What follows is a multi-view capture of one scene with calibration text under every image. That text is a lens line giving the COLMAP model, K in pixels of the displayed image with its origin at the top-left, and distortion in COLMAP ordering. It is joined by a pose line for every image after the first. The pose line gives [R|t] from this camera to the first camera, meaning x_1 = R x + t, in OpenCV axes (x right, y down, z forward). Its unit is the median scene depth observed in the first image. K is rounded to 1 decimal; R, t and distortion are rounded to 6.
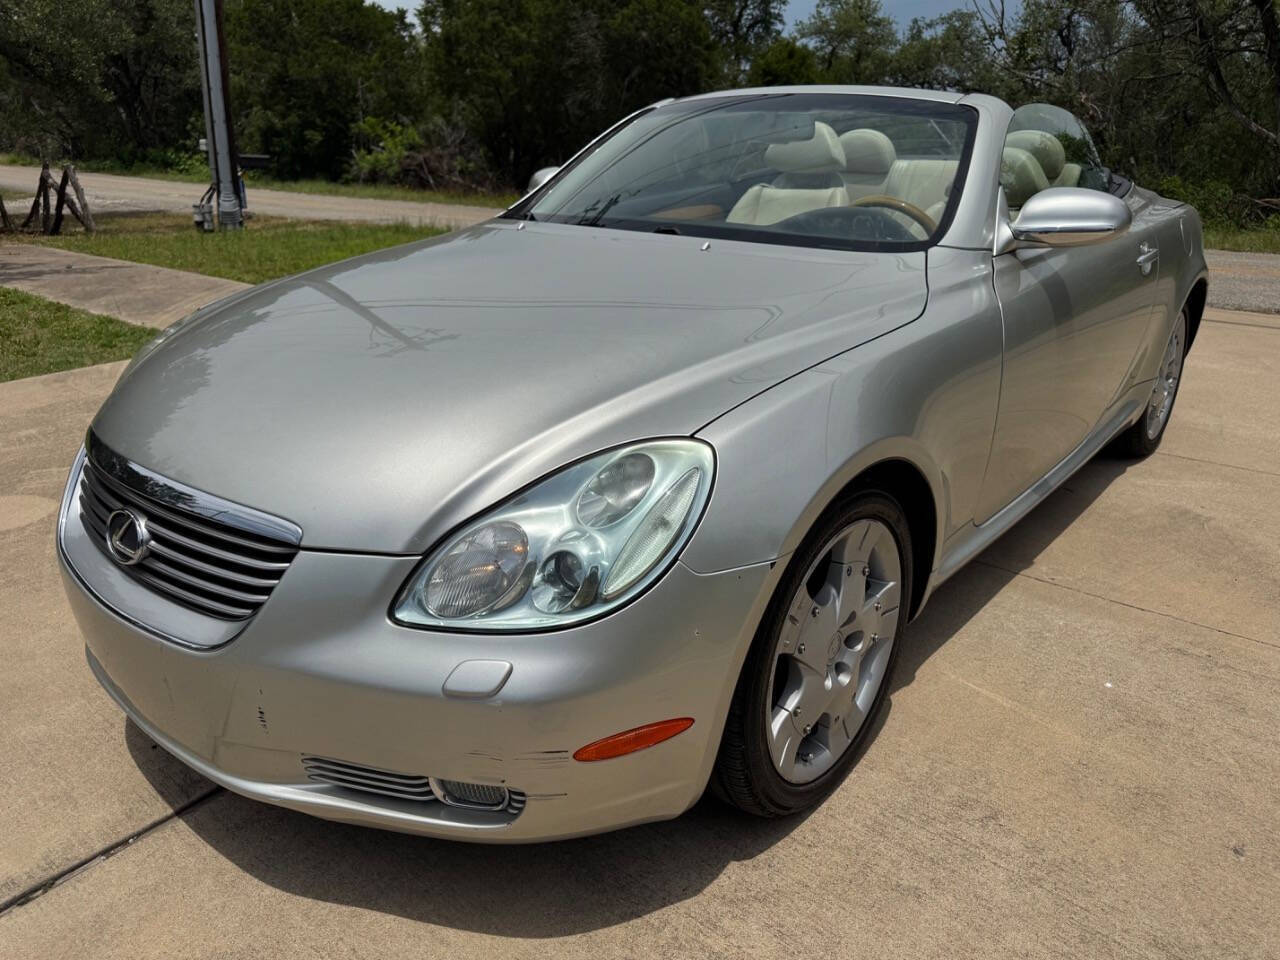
lens RADIAL K [[908.6, 0, 644.6], [0, 908.6, 490.7], [0, 0, 1]] dist [0.027926, -0.032954]
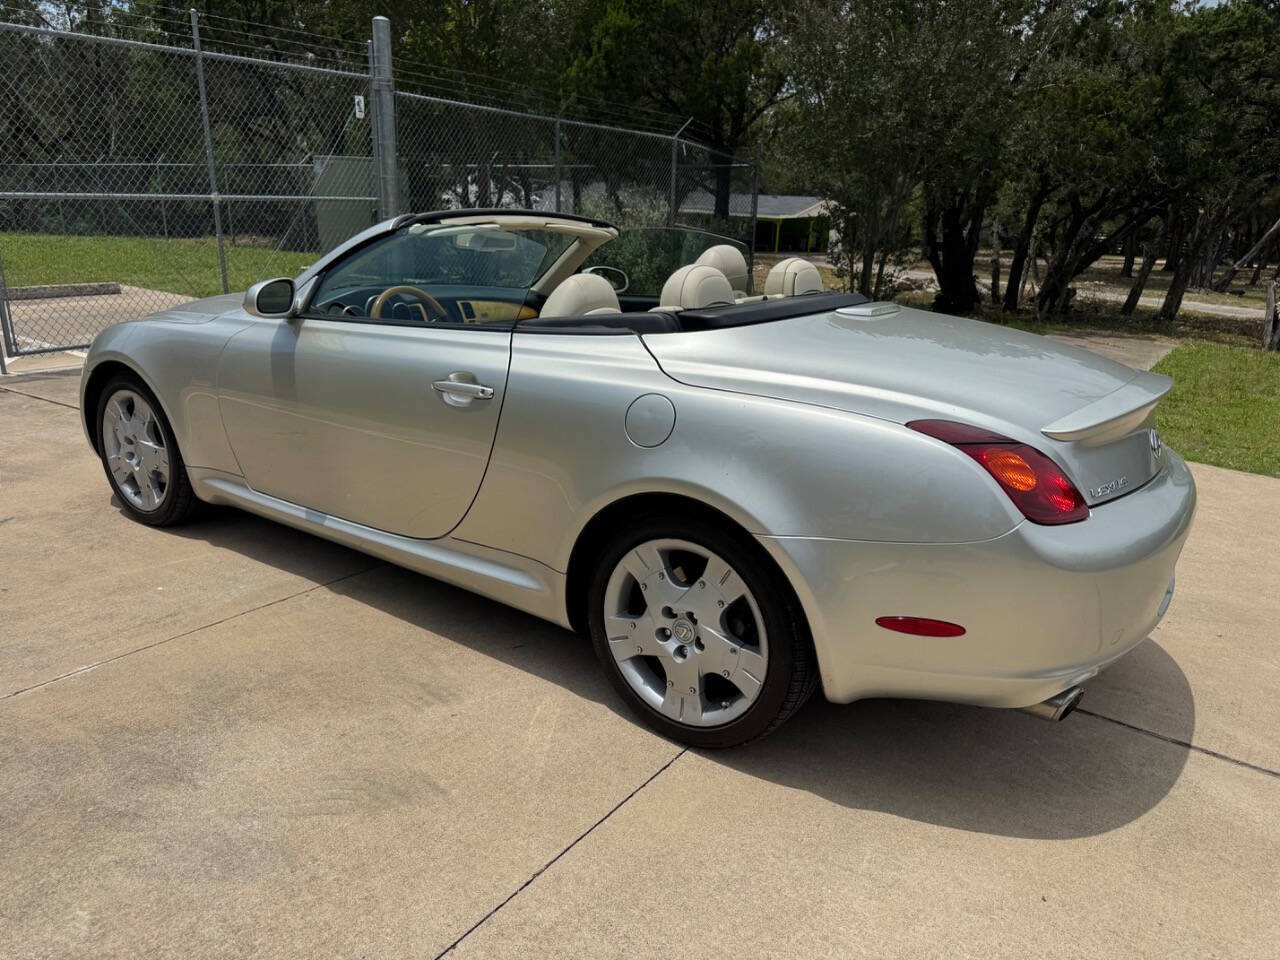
lens RADIAL K [[908.6, 0, 640.6], [0, 908.6, 486.2], [0, 0, 1]] dist [0.027926, -0.032954]
pose [[0.086823, 0.290691, -0.952870, 0.203053], [-0.403692, 0.884699, 0.233110, -0.062848], [0.910766, 0.364427, 0.194162, 0.141494]]
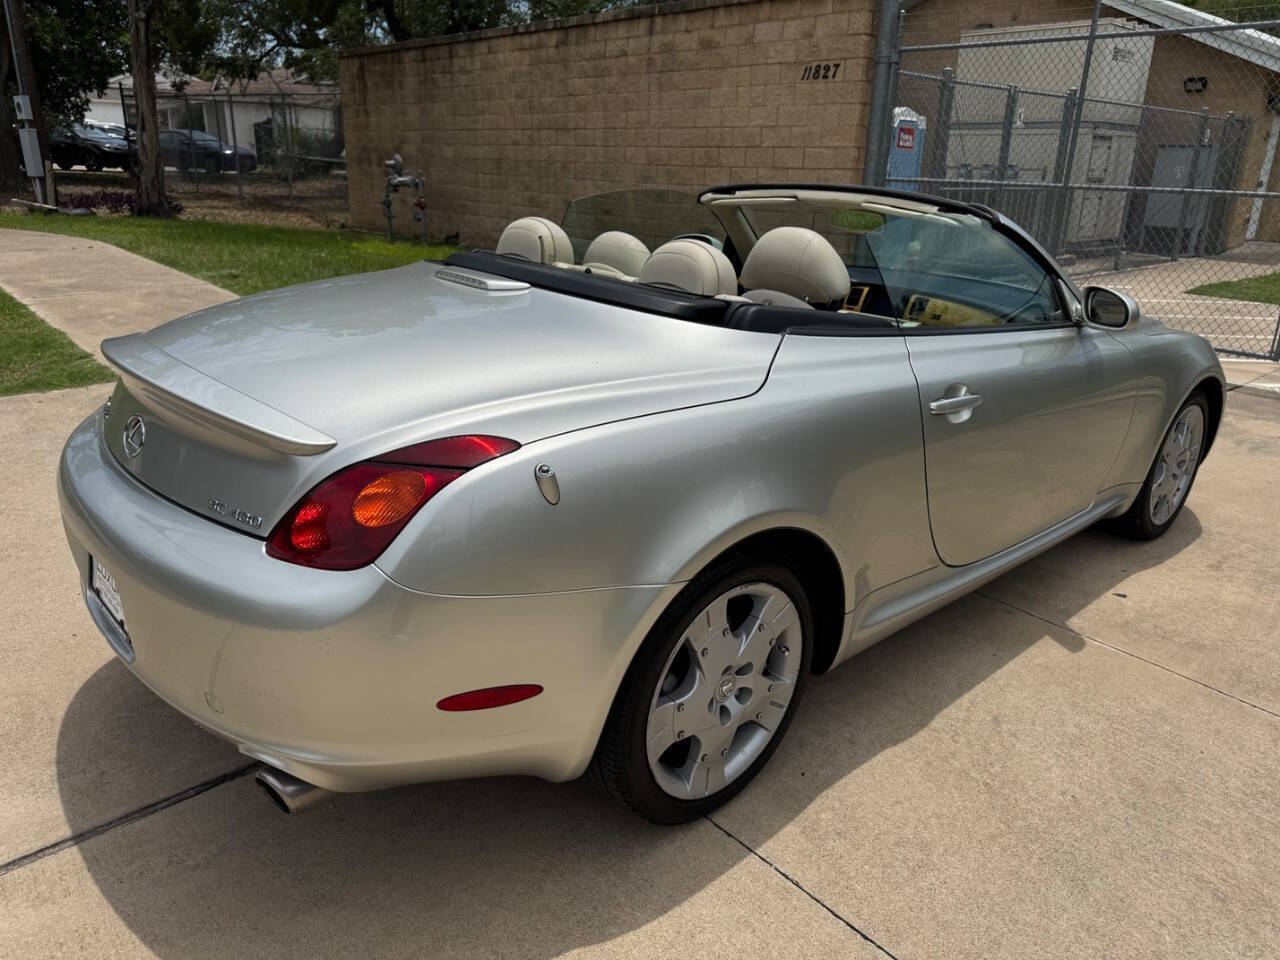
lens RADIAL K [[908.6, 0, 642.9], [0, 908.6, 471.4], [0, 0, 1]] dist [0.027926, -0.032954]
pose [[-0.989425, -0.094856, 0.109726, 0.035012], [0.000147, 0.755854, 0.654740, -0.123642], [-0.145043, 0.647833, -0.747847, 0.285372]]
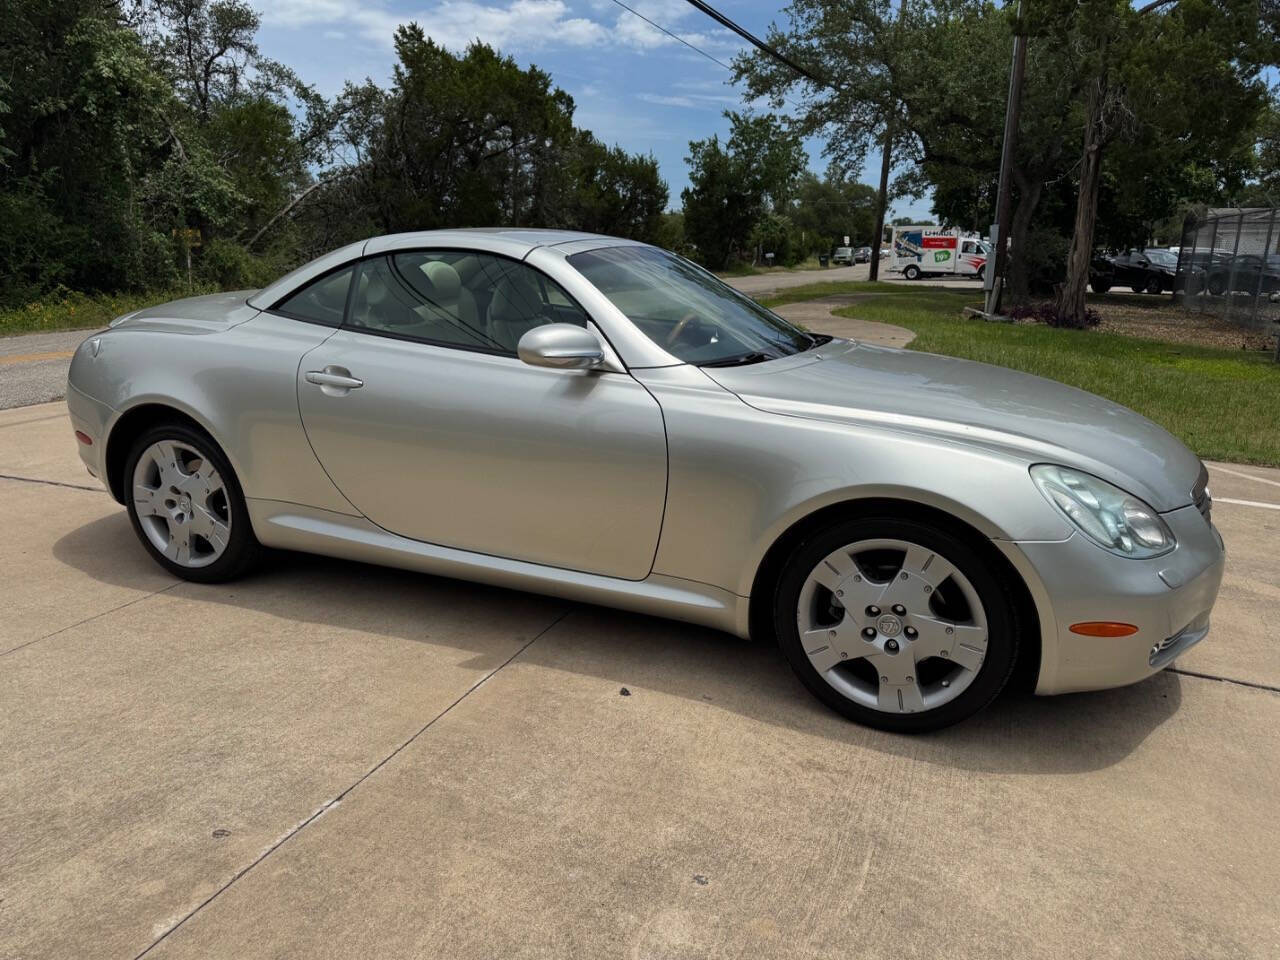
lens RADIAL K [[908.6, 0, 633.2], [0, 908.6, 480.7], [0, 0, 1]] dist [0.027926, -0.032954]
pose [[-0.289169, -0.254022, 0.922959, -0.146945], [0.334228, 0.876684, 0.346002, -0.077024], [-0.897035, 0.408532, -0.168609, 0.177645]]
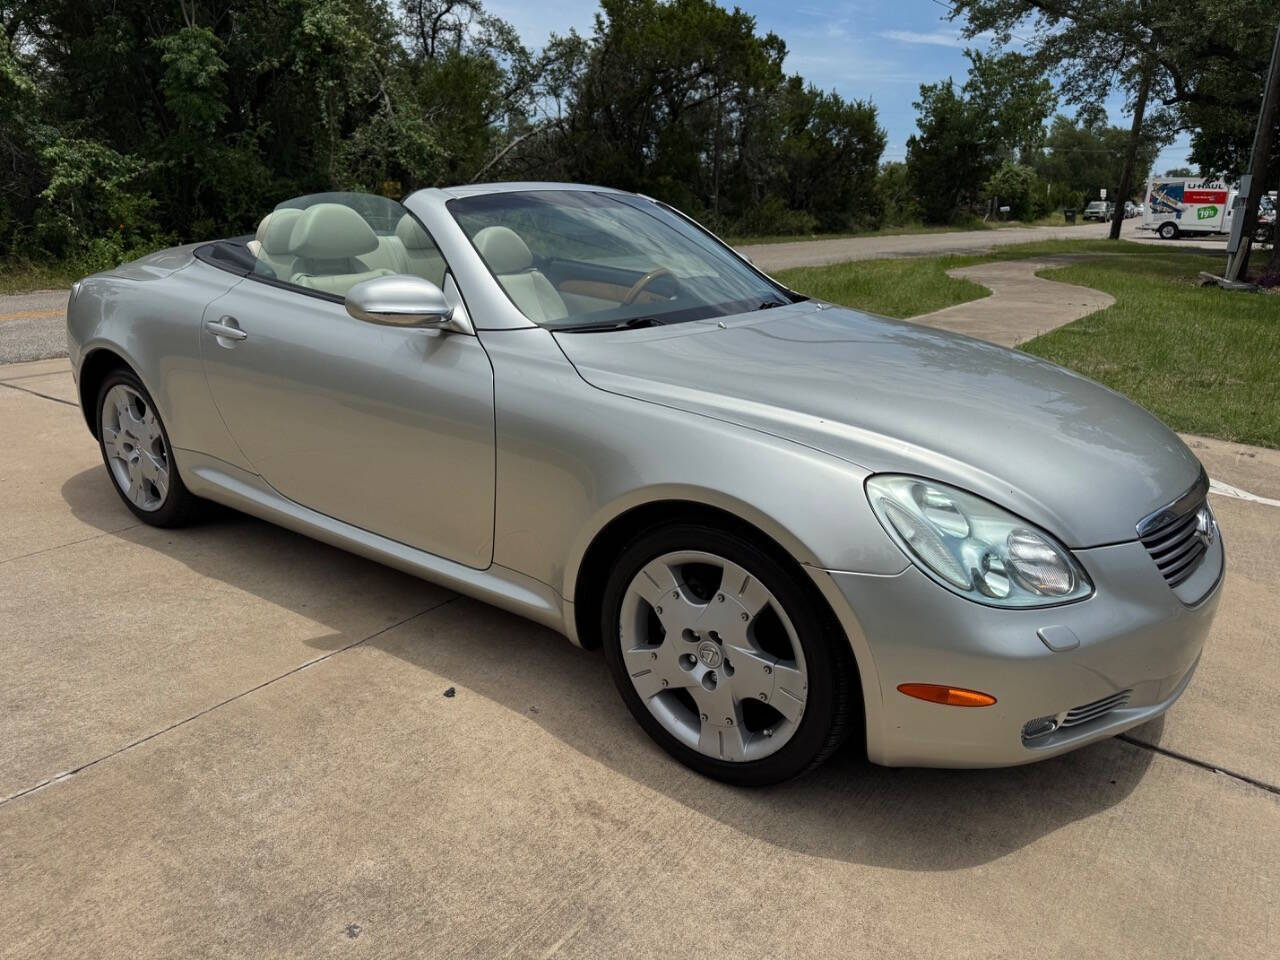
lens RADIAL K [[908.6, 0, 635.1], [0, 908.6, 485.5], [0, 0, 1]] dist [0.027926, -0.032954]
pose [[-0.055225, -0.314254, 0.947731, -0.138275], [0.348904, 0.883270, 0.313210, -0.057350], [-0.935530, 0.347964, 0.060866, 0.129171]]
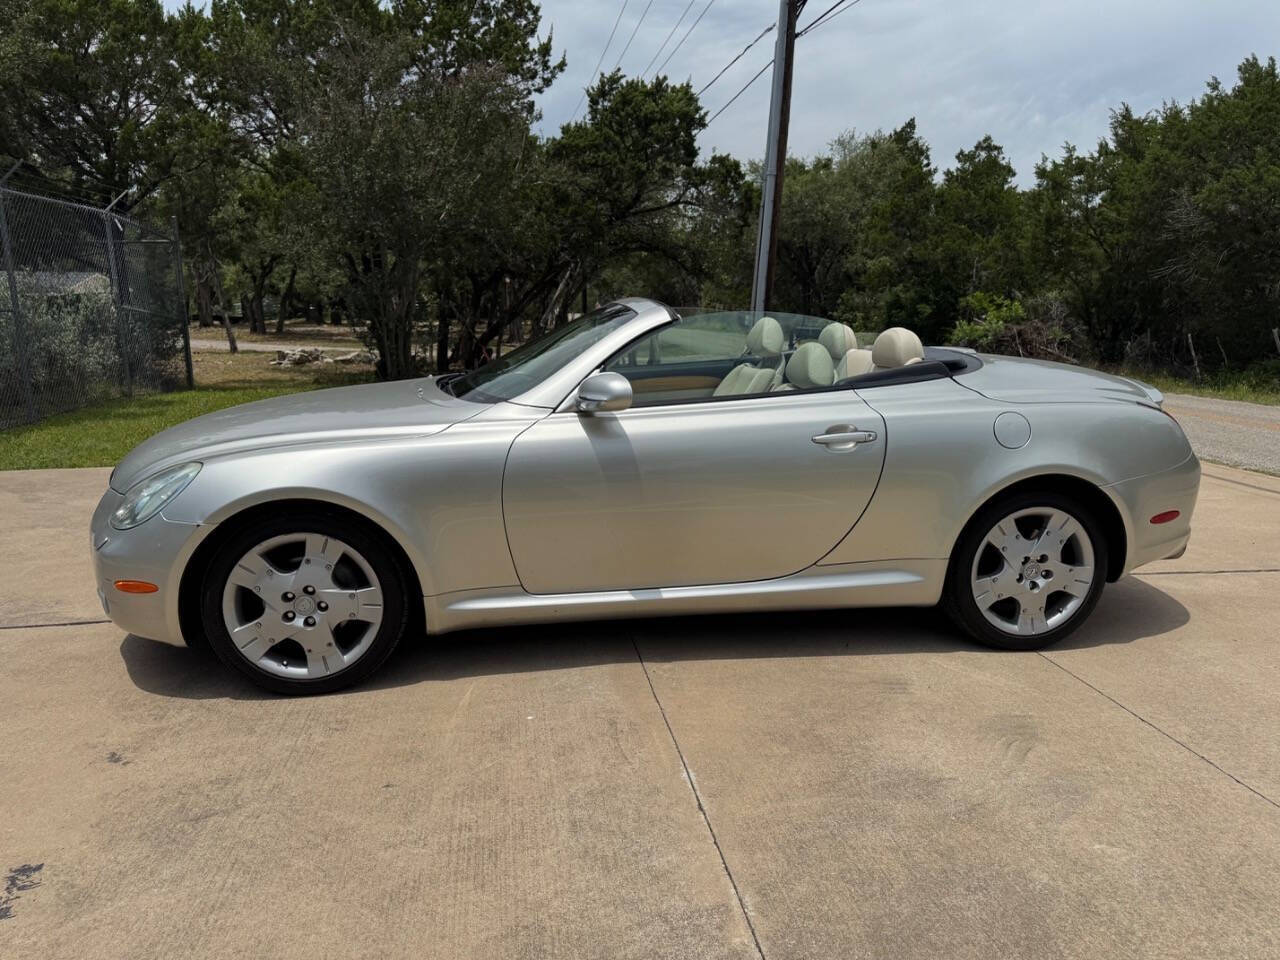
lens RADIAL K [[908.6, 0, 639.6], [0, 908.6, 489.6], [0, 0, 1]] dist [0.027926, -0.032954]
pose [[0.756190, 0.135320, -0.640207, 0.150986], [-0.242600, 0.966635, -0.082234, -0.004944], [0.607719, 0.217499, 0.763788, -0.001761]]
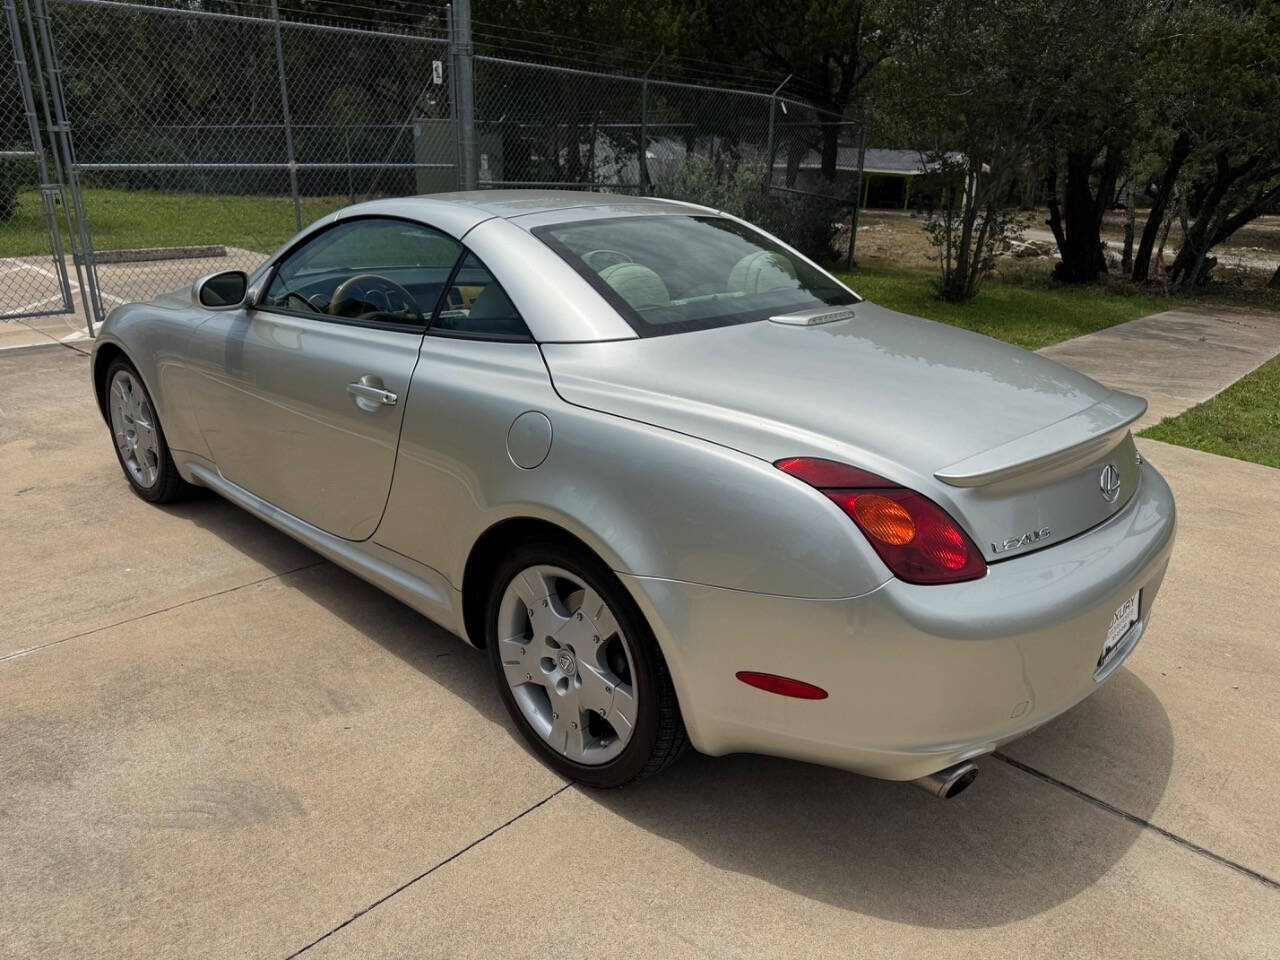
lens RADIAL K [[908.6, 0, 637.4], [0, 908.6, 487.1], [0, 0, 1]] dist [0.027926, -0.032954]
pose [[-0.052026, 0.333812, -0.941203, 0.194164], [-0.401351, 0.856026, 0.325788, -0.078735], [0.914445, 0.394702, 0.089440, 0.165202]]
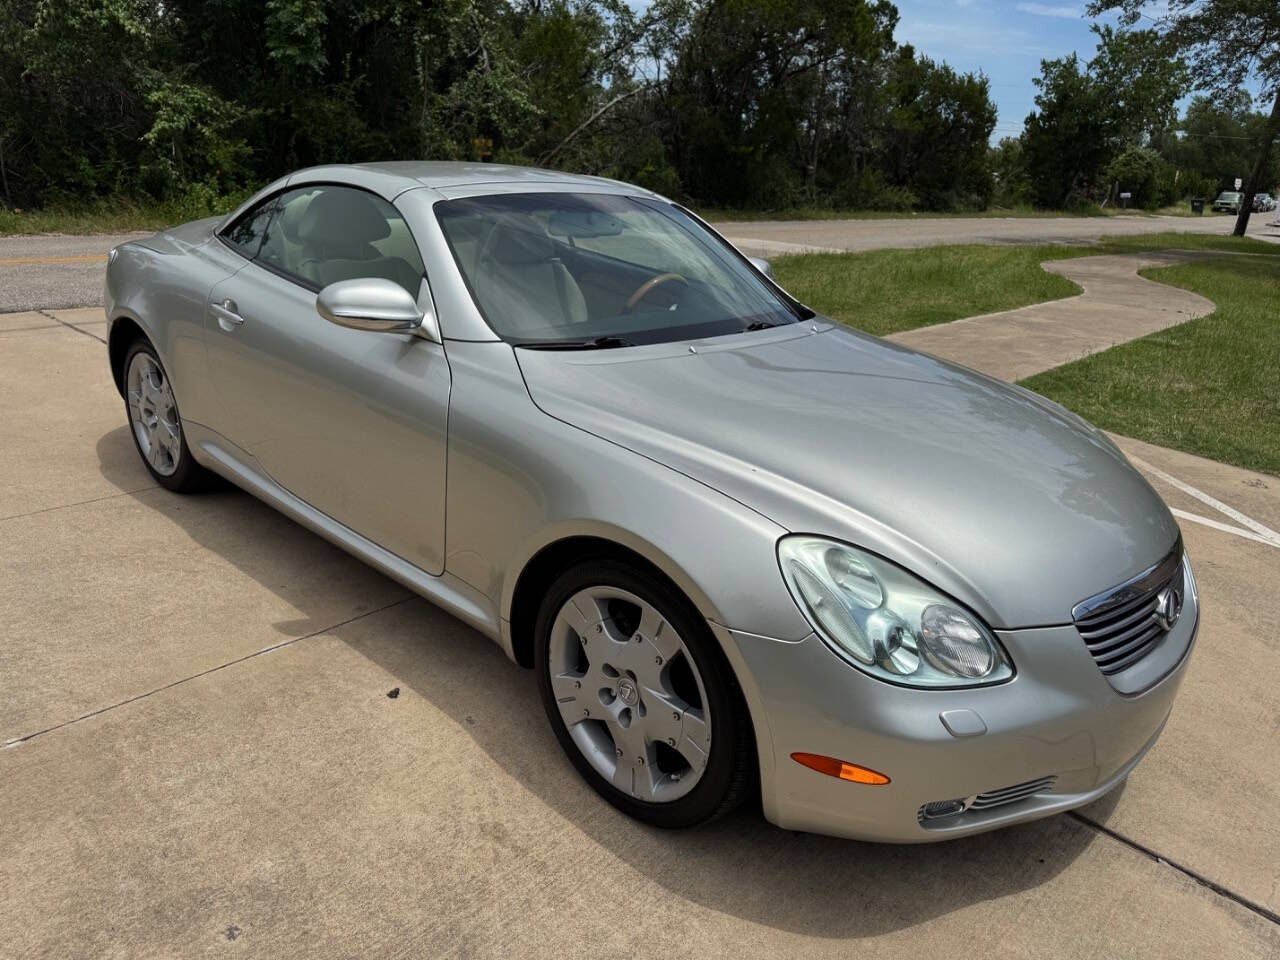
lens RADIAL K [[908.6, 0, 634.4], [0, 908.6, 484.9], [0, 0, 1]] dist [0.027926, -0.032954]
pose [[0.054184, -0.350367, 0.935044, -0.134734], [0.304786, 0.897534, 0.318650, -0.058445], [-0.950878, 0.267722, 0.155419, 0.111536]]
